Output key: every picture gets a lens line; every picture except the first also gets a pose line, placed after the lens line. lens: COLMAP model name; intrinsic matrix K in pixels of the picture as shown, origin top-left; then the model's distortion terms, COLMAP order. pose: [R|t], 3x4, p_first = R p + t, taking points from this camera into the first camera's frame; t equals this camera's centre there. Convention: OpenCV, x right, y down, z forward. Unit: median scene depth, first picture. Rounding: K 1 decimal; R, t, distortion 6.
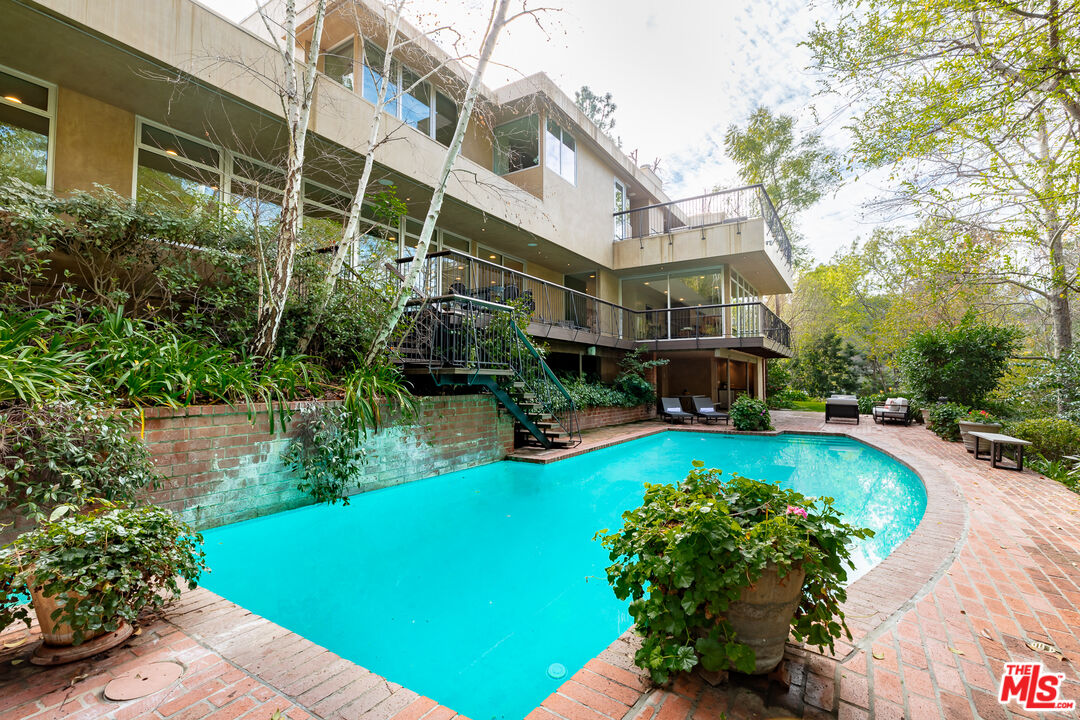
lens RADIAL K [[485.0, 0, 542.4], [0, 485.0, 356.9], [0, 0, 1]] dist [0.003447, 0.000463]
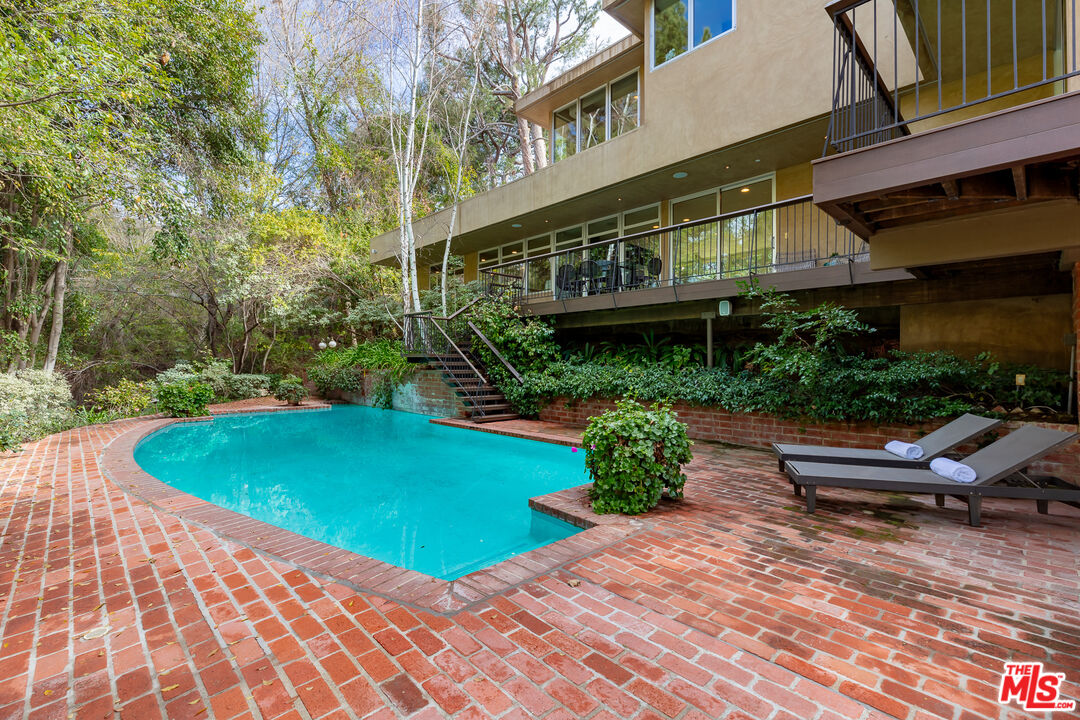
lens RADIAL K [[485.0, 0, 542.4], [0, 485.0, 356.9], [0, 0, 1]] dist [0.003447, 0.000463]
pose [[-0.235067, -0.044501, -0.970960, 1.247400], [0.010612, 0.998774, -0.048345, 0.121449], [0.971921, -0.021669, -0.234307, 1.693768]]
